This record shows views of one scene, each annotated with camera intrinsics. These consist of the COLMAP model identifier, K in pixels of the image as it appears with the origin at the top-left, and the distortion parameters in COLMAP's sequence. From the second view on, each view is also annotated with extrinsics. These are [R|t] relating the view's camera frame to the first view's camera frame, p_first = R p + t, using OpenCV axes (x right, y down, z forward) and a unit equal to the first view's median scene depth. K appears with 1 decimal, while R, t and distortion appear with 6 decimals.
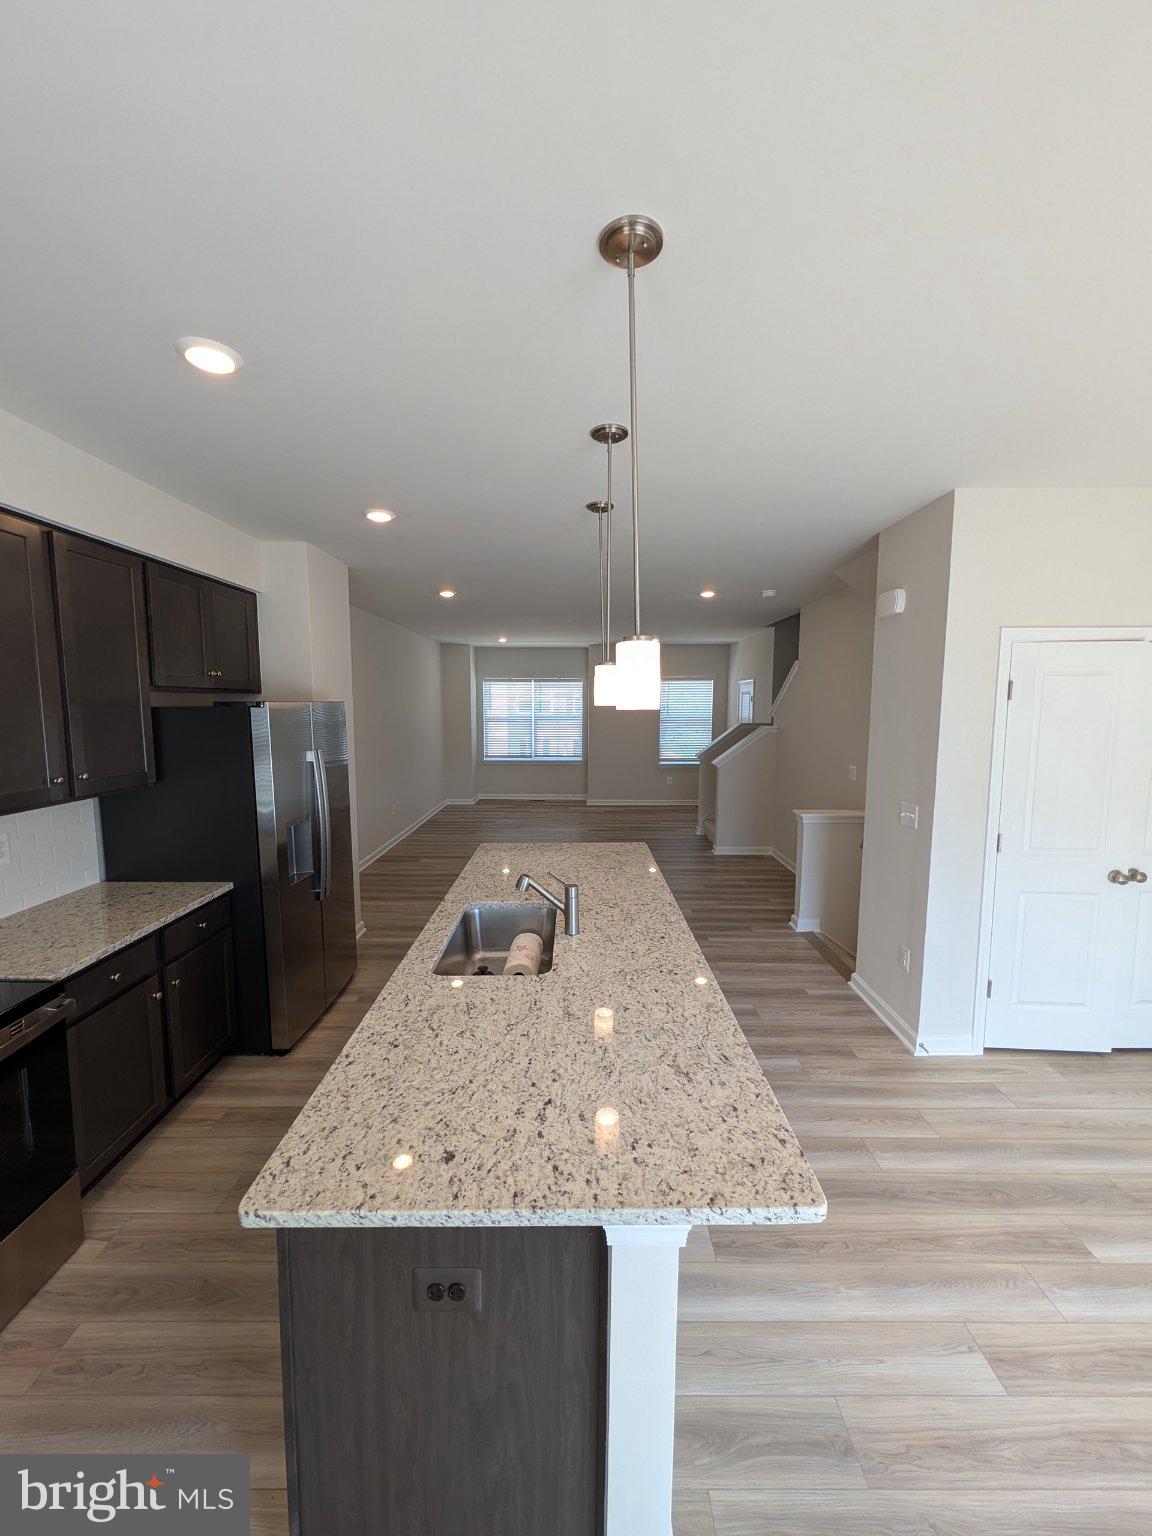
lens RADIAL K [[591.2, 0, 580.7], [0, 591.2, 763.7], [0, 0, 1]] dist [0.003715, -0.000248]
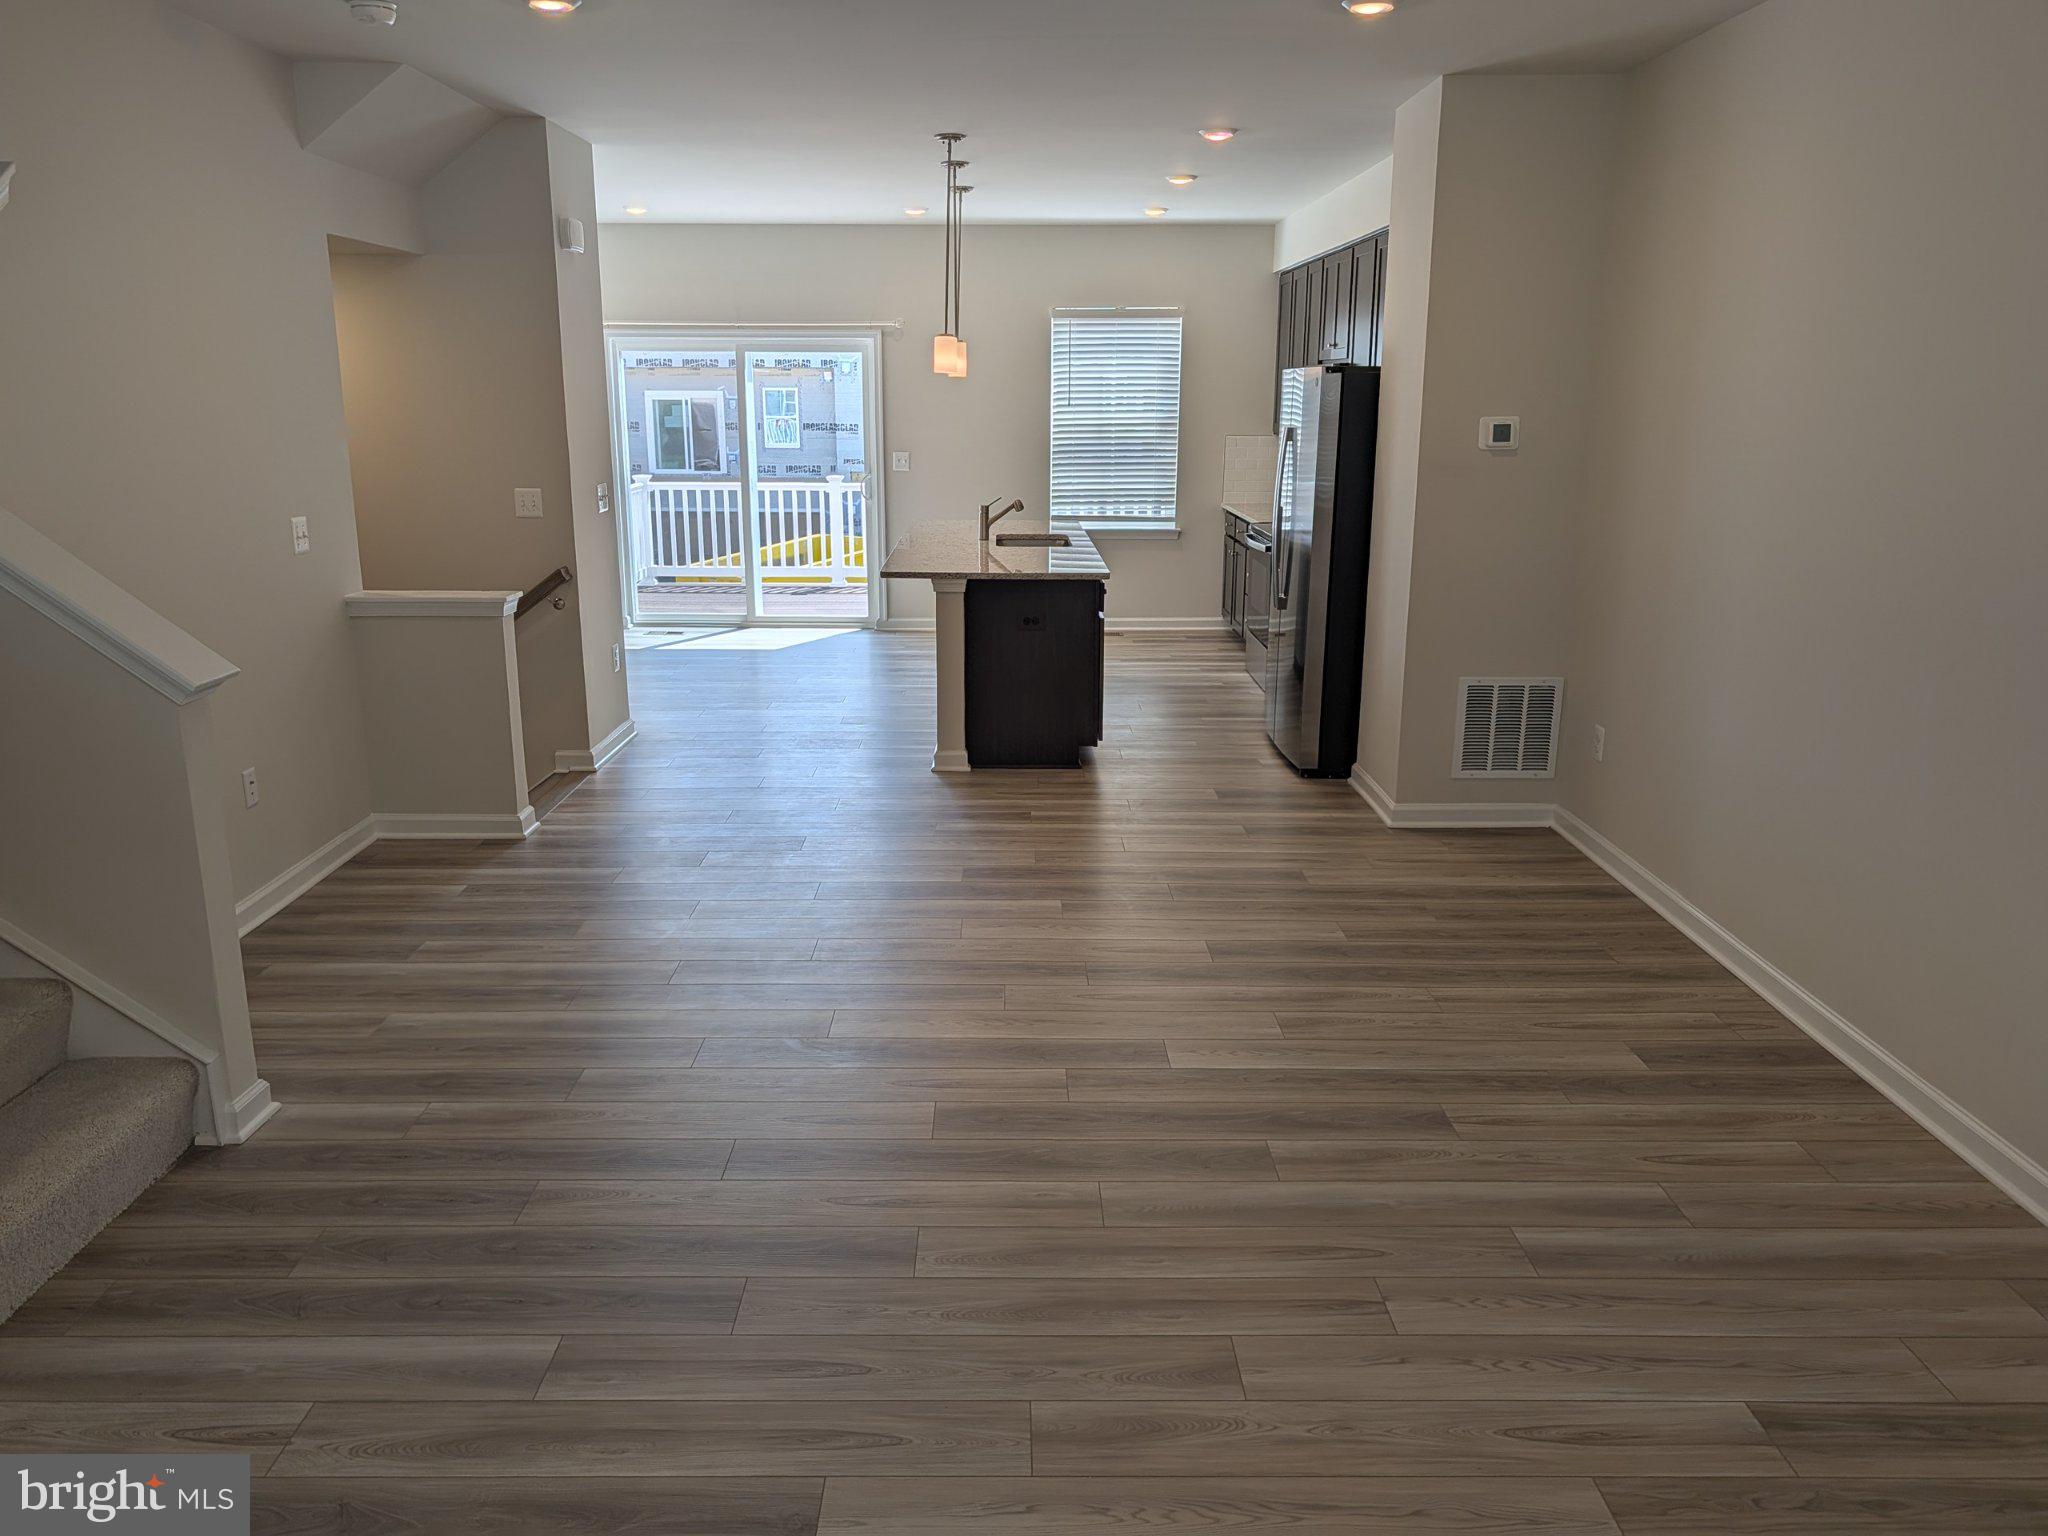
lens RADIAL K [[1491.3, 0, 1015.7], [0, 1491.3, 769.5], [0, 0, 1]] dist [0.010322, -0.011364]
pose [[-0.999986, 0.000689, -0.005227, -0.048461], [-0.001150, 0.939003, 0.343906, -0.257214], [0.005145, 0.343908, -0.938989, 2.756289]]
